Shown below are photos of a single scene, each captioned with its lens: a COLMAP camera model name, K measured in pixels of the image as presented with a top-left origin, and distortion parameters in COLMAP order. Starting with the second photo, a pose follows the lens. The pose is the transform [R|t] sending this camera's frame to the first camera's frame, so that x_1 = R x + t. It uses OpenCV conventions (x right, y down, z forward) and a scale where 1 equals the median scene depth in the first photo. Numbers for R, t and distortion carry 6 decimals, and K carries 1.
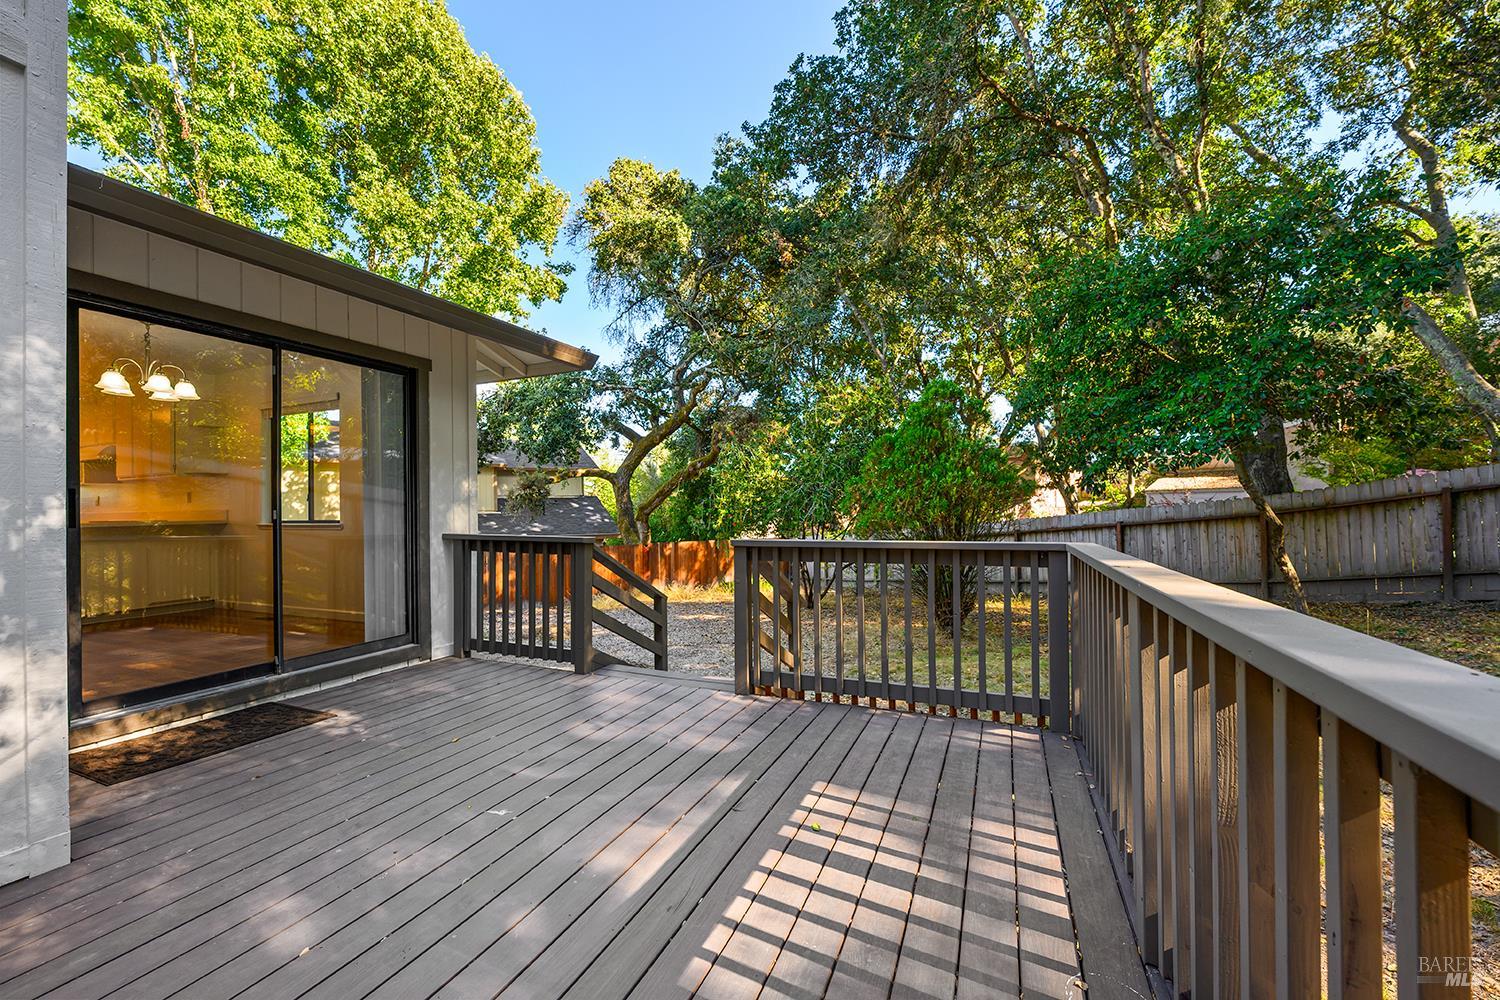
lens RADIAL K [[618.1, 0, 750.0], [0, 618.1, 500.0], [0, 0, 1]] dist [-0.000668, -0.000040]
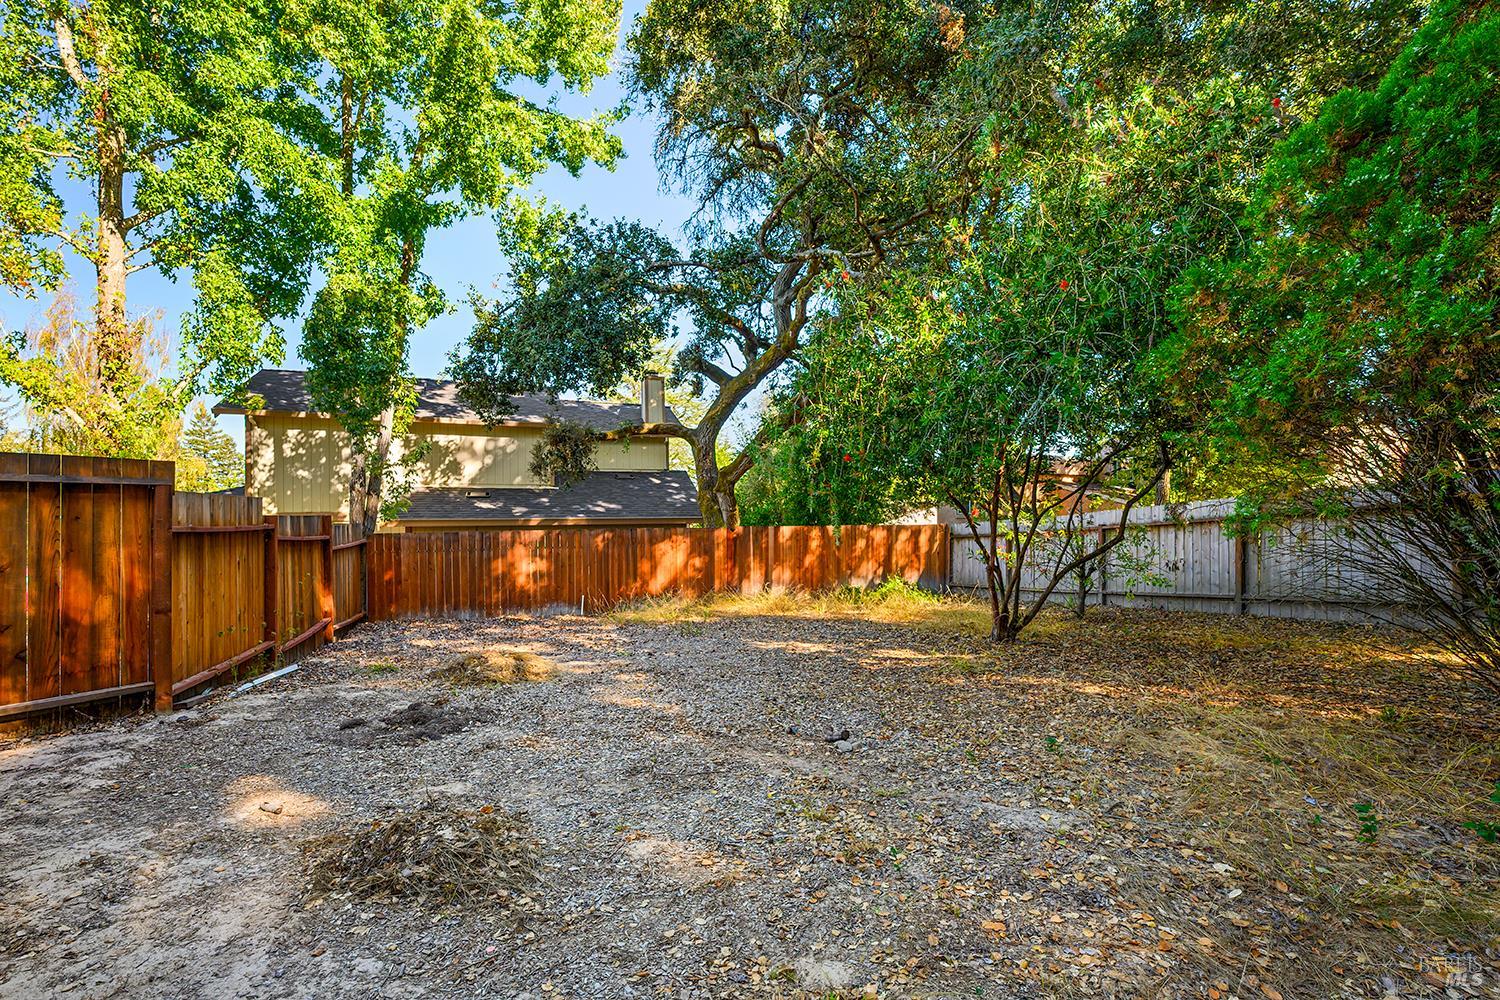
lens RADIAL K [[587.0, 0, 745.5], [0, 587.0, 522.5], [0, 0, 1]] dist [0.000401, -0.000024]
pose [[0.967871, 0.004368, -0.251408, 0.008103], [0.000005, 0.999849, 0.017391, 0.051832], [0.251445, -0.016833, 0.967725, 0.358466]]
